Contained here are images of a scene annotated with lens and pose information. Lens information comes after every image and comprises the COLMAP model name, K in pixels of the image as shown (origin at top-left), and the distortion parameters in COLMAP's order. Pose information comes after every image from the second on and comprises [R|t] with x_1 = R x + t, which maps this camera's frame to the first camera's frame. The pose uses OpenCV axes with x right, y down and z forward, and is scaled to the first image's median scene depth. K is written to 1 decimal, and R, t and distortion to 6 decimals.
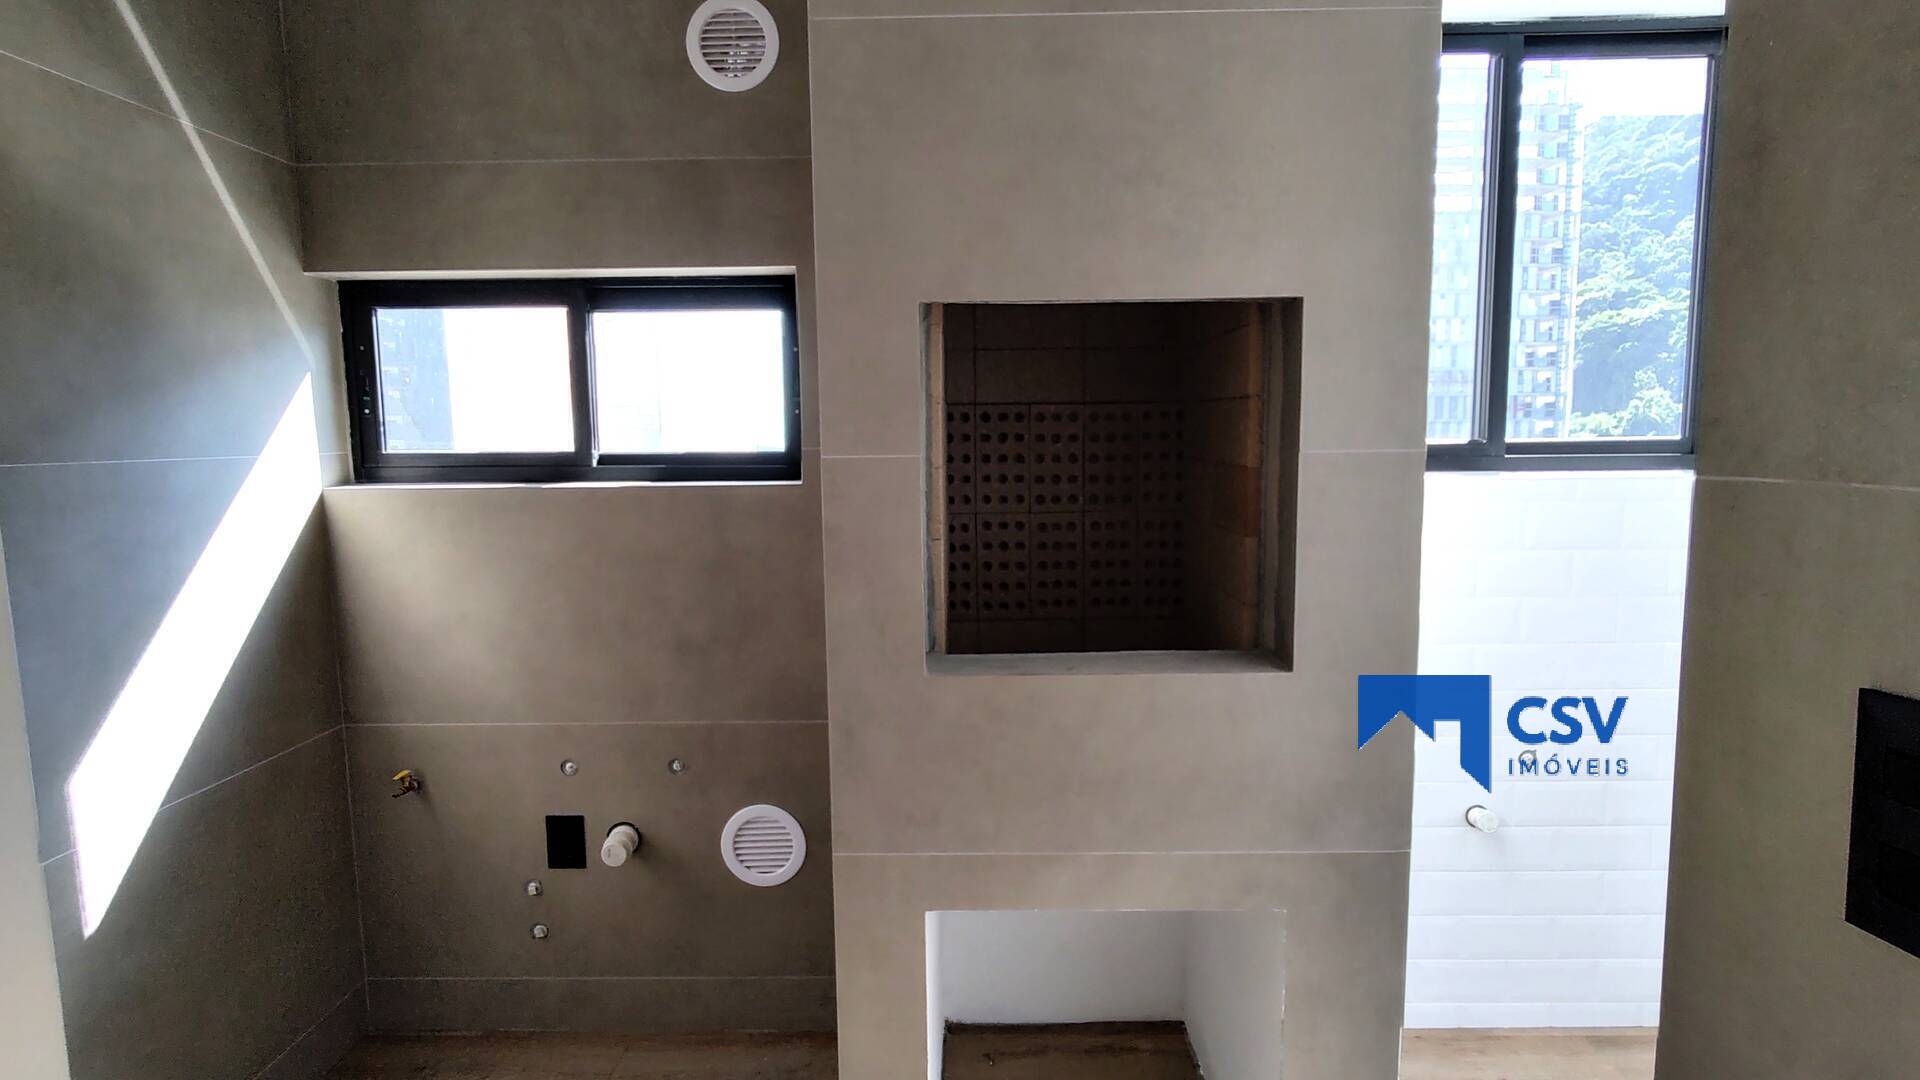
lens RADIAL K [[948.1, 0, 956.5], [0, 948.1, 534.3], [0, 0, 1]] dist [-0.000520, -0.000462]
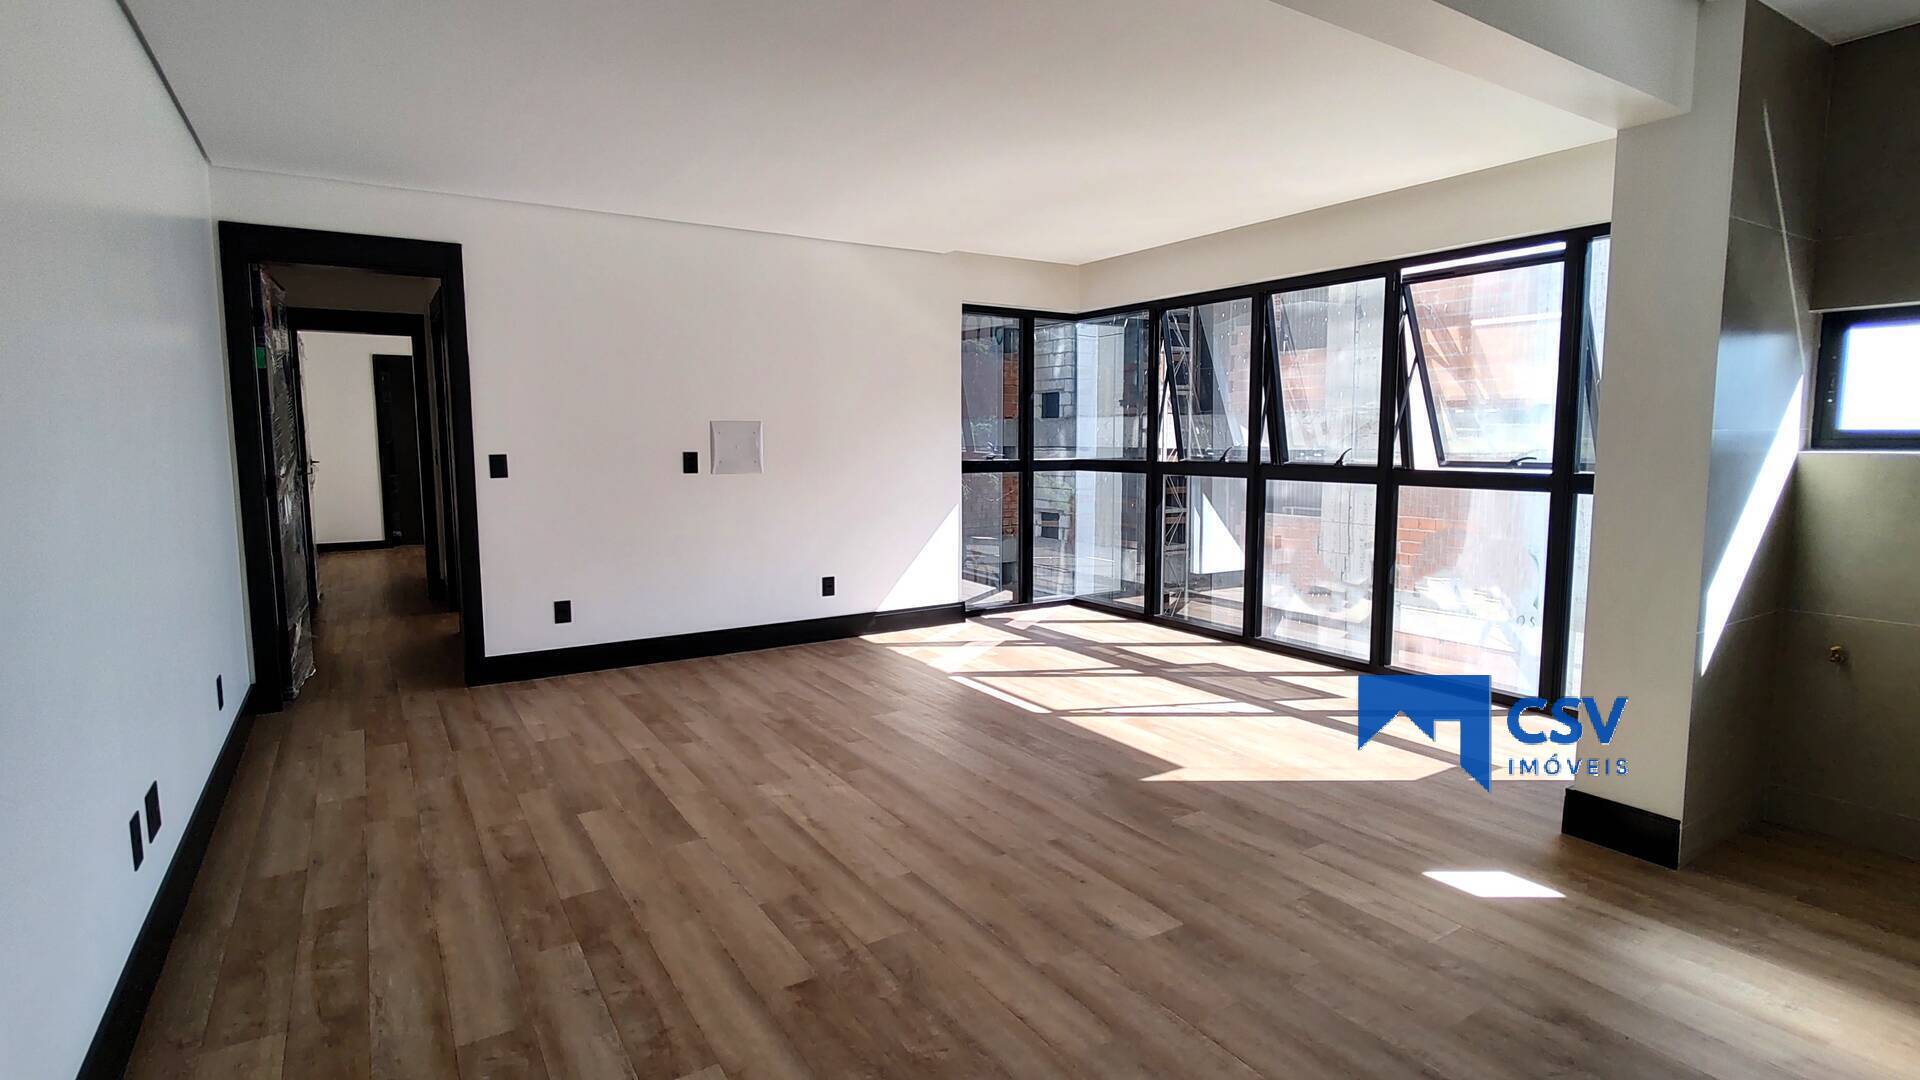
lens RADIAL K [[936.2, 0, 951.9], [0, 936.2, 532.9], [0, 0, 1]] dist [-0.002593, -0.000404]
pose [[0.539869, 0.099467, -0.835851, -0.127616], [-0.094188, 0.993896, 0.057439, 0.118431], [0.836463, 0.047718, 0.545943, -0.904412]]
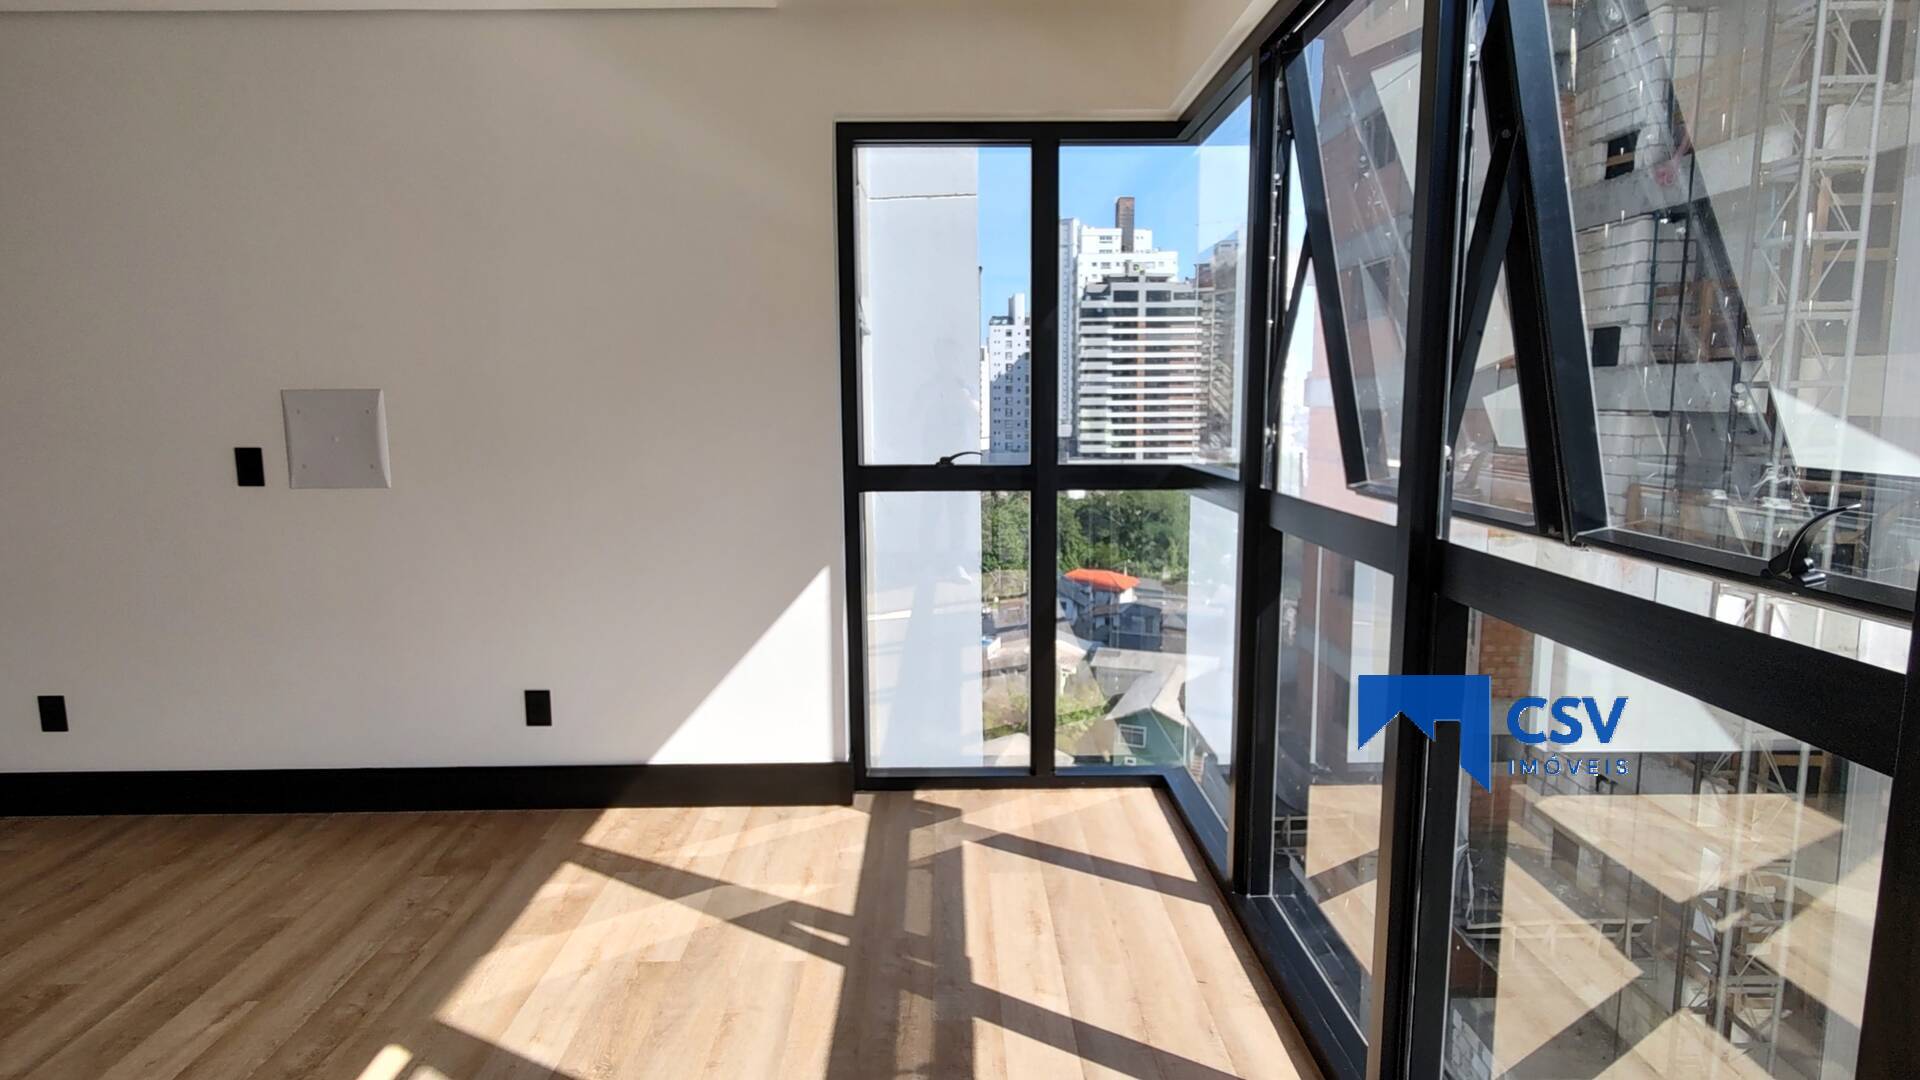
lens RADIAL K [[1005.9, 0, 960.0], [0, 1005.9, 540.0], [0, 0, 1]] dist [-0.000913, -0.000316]
pose [[0.030770, 0.156957, -0.987126, -1.156004], [-0.099269, 0.983191, 0.153237, -0.088695], [0.994585, 0.093275, 0.045833, 0.906381]]
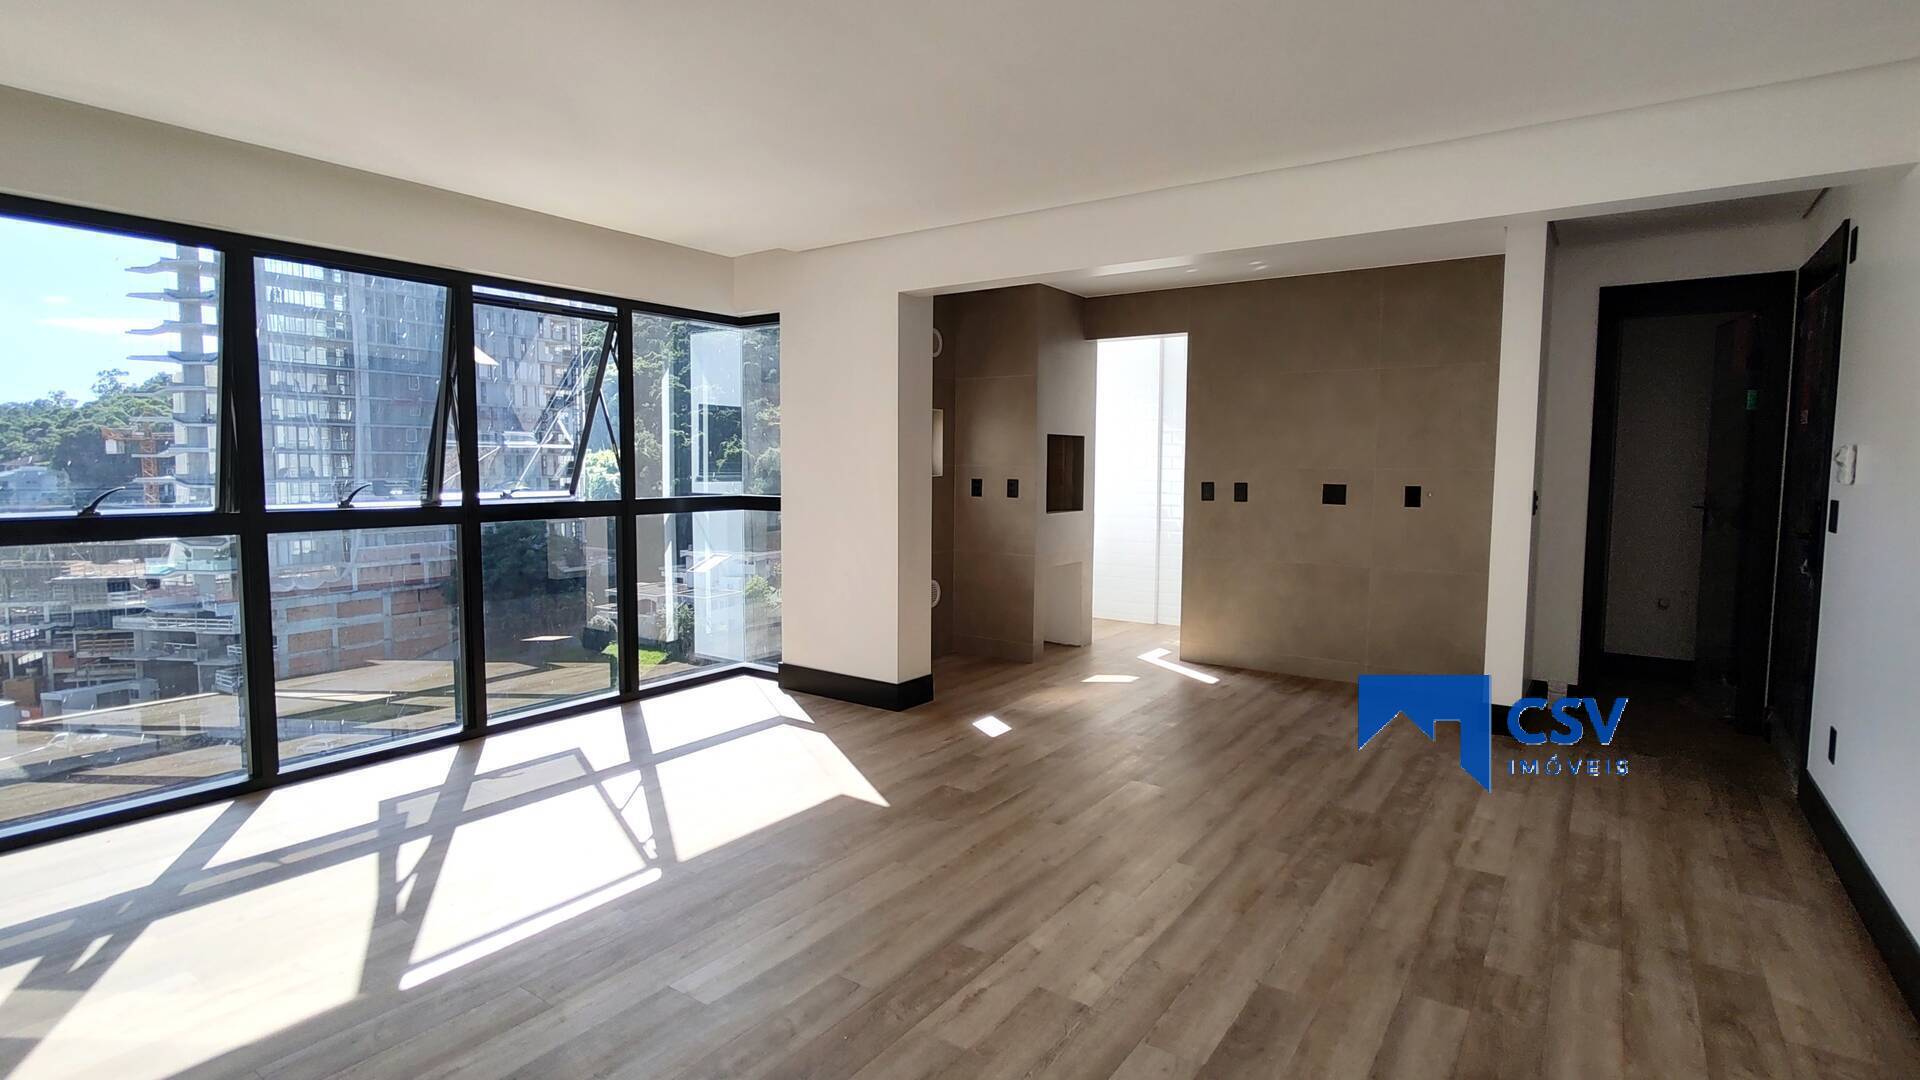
lens RADIAL K [[948.1, 0, 956.5], [0, 948.1, 534.3], [0, 0, 1]] dist [-0.000520, -0.000462]
pose [[0.561247, -0.044648, 0.826443, -2.650718], [0.072470, 0.997360, 0.004667, 0.126162], [-0.824469, 0.057273, 0.563001, -0.794173]]
